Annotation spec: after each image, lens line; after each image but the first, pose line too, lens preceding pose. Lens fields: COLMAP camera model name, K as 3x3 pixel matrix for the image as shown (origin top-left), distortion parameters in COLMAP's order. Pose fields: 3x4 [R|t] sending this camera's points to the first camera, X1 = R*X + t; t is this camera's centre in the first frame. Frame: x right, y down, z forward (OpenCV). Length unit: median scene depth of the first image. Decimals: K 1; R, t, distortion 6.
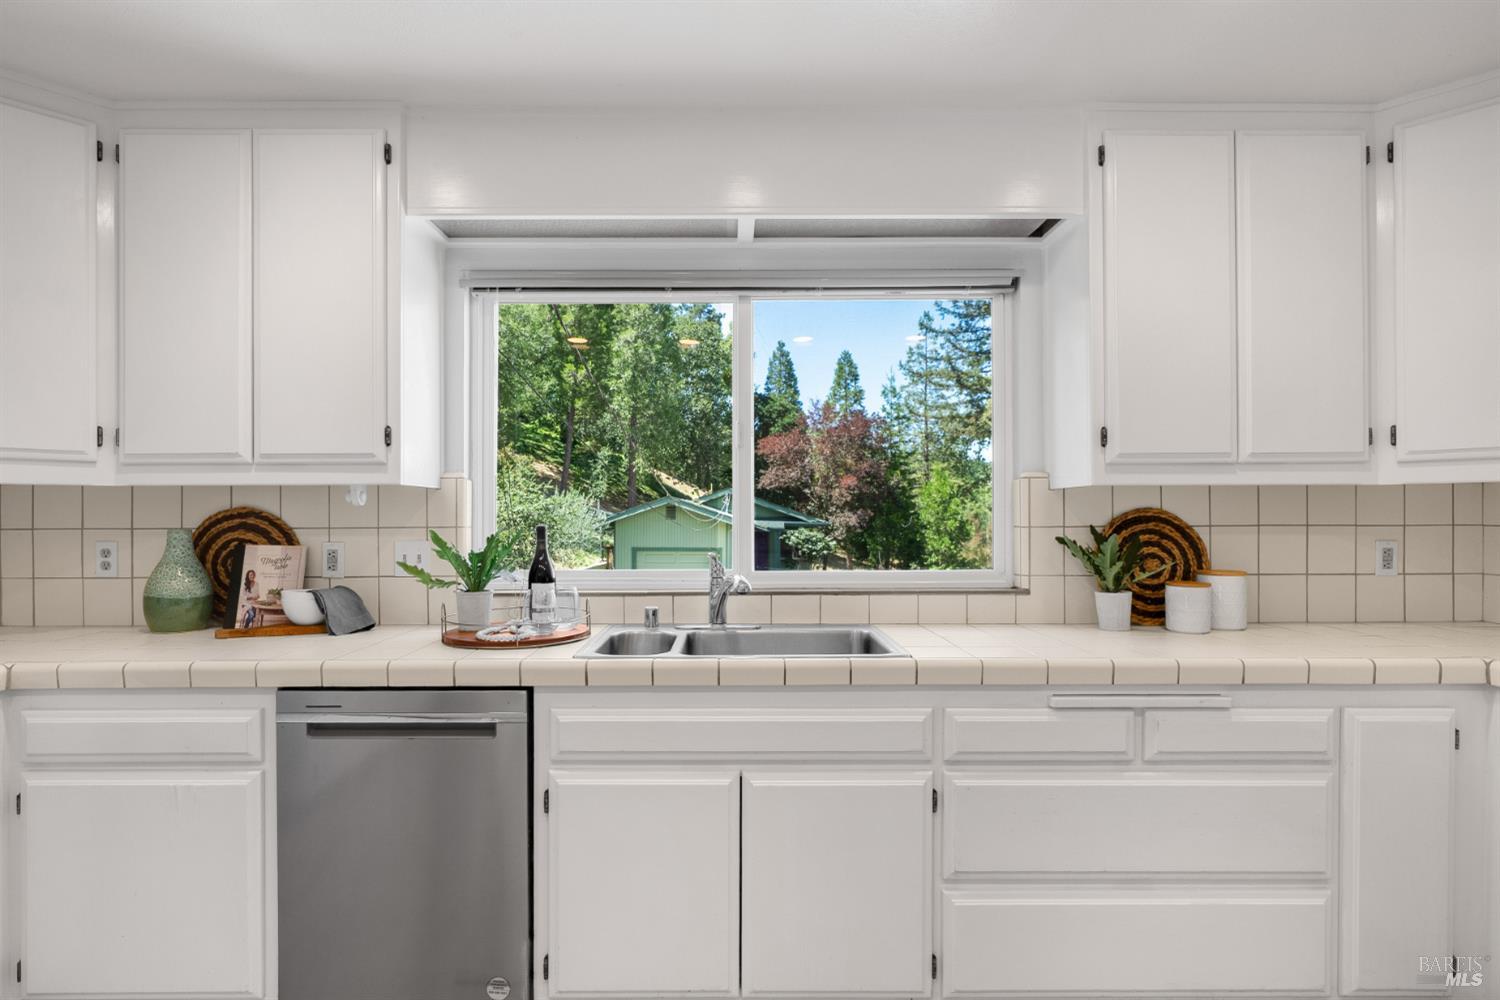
lens RADIAL K [[756.7, 0, 741.5], [0, 756.7, 514.7], [0, 0, 1]] dist [-0.004405, -0.000330]
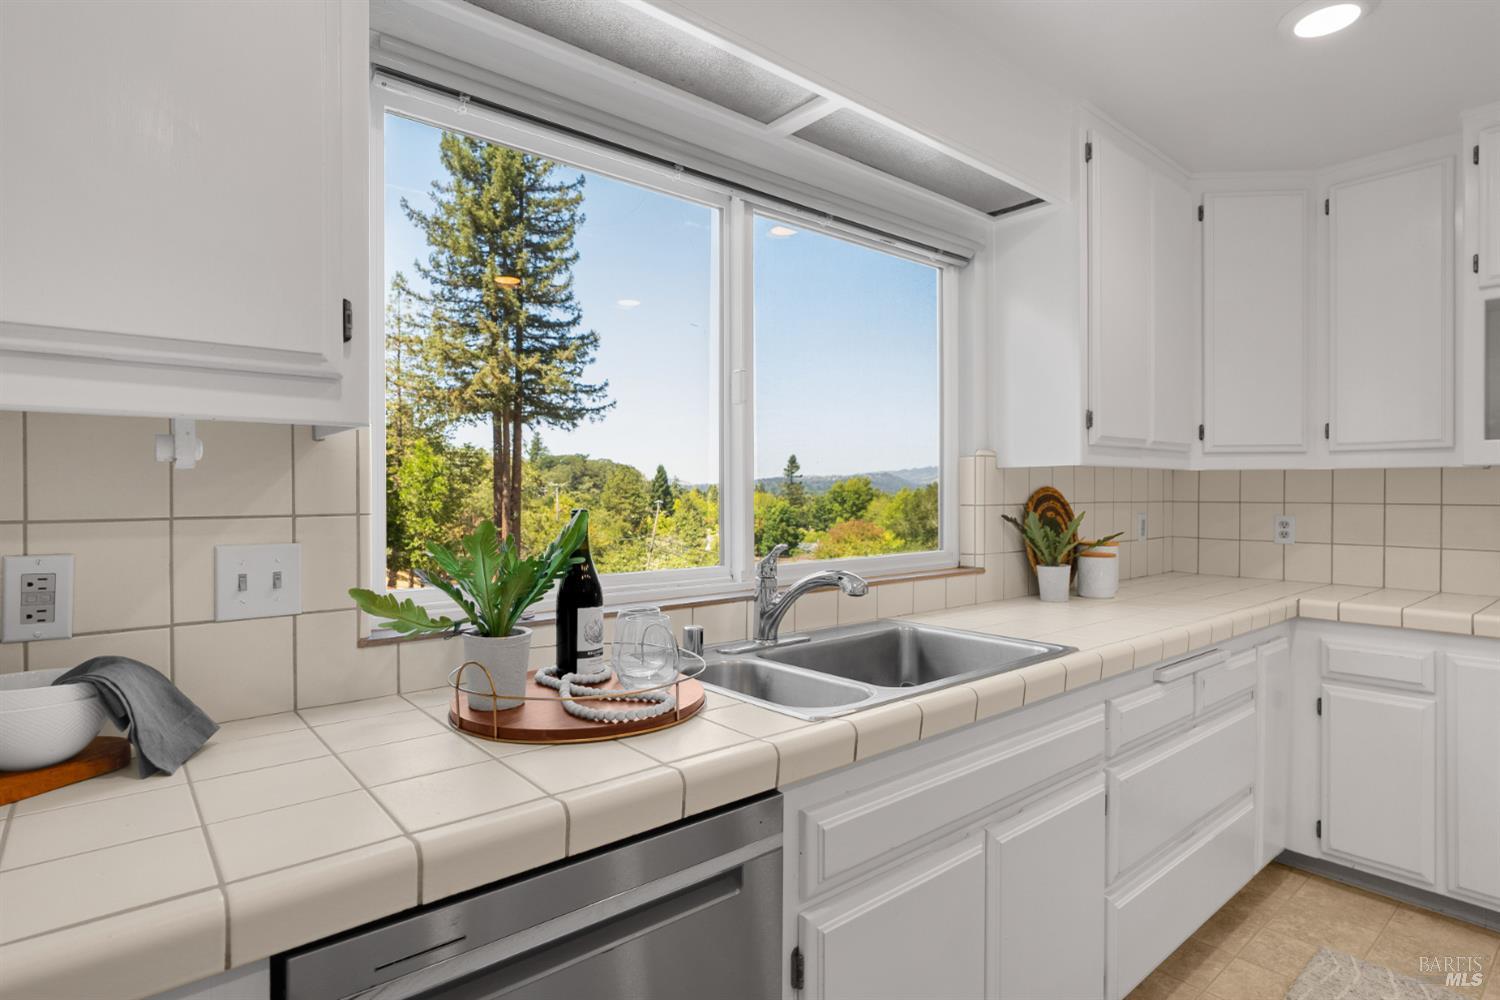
lens RADIAL K [[770.9, 0, 750.0], [0, 770.9, 500.0], [0, 0, 1]] dist [-0.004827, 0.000208]
pose [[0.770226, -0.003575, 0.637761, -0.508818], [-0.000639, 0.999979, 0.006377, 0.002737], [-0.637771, -0.005319, 0.770208, 0.420226]]
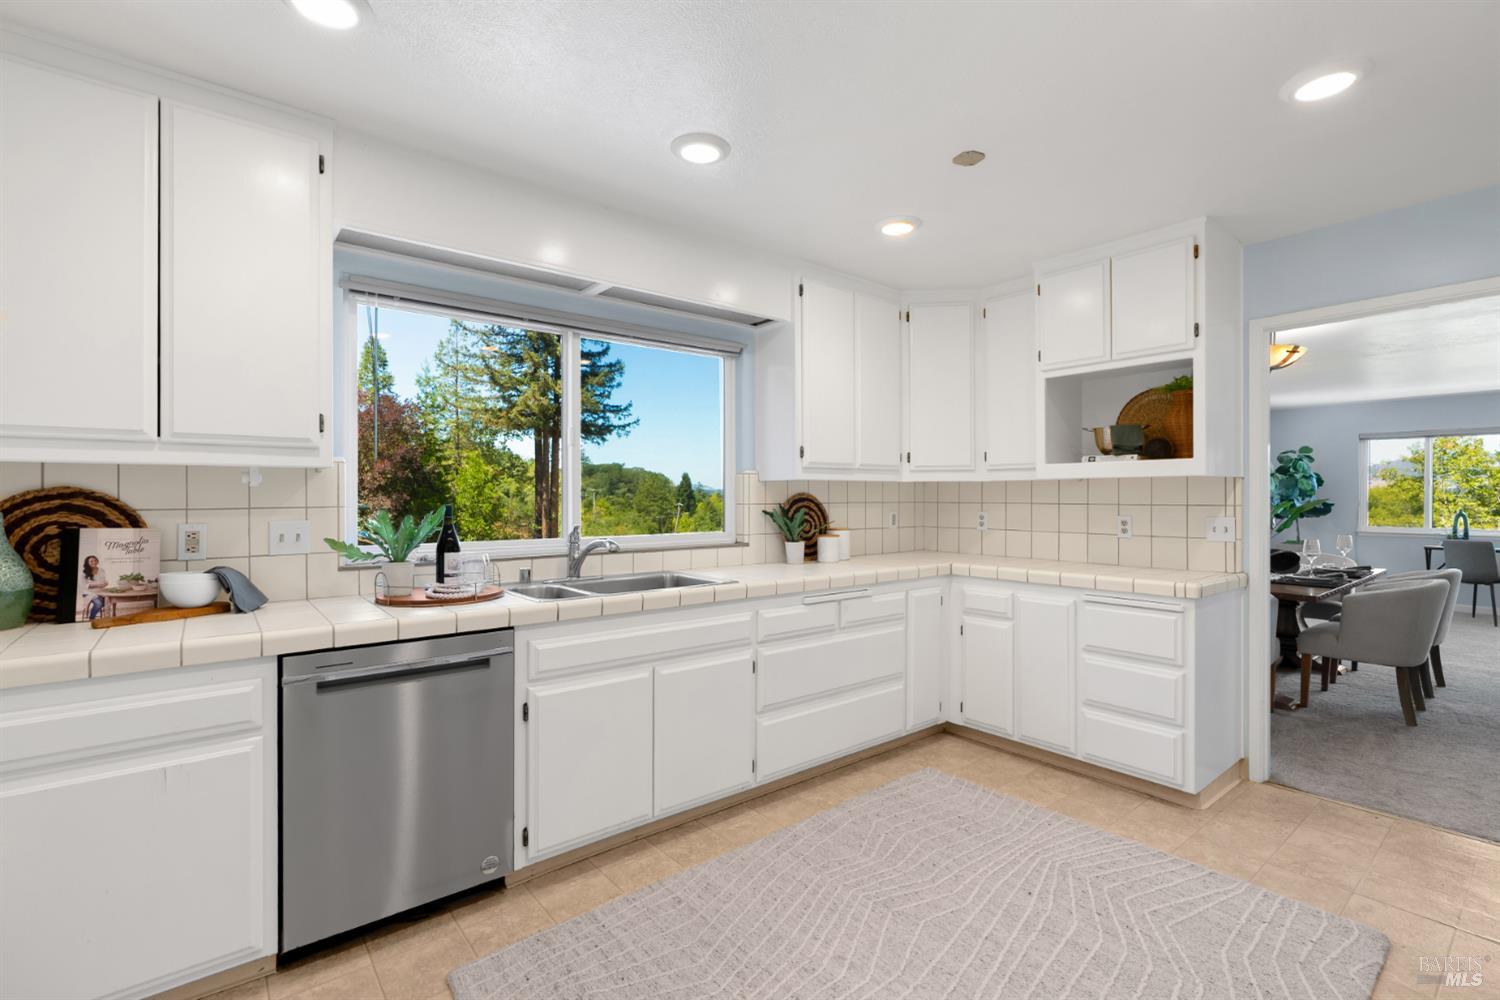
lens RADIAL K [[670.4, 0, 750.0], [0, 670.4, 500.0], [0, 0, 1]] dist [-0.007741, -0.000158]
pose [[0.783191, -0.001117, 0.621780, -0.512612], [-0.000100, 0.999998, 0.001923, 0.004119], [-0.621781, -0.001568, 0.783190, -0.122273]]
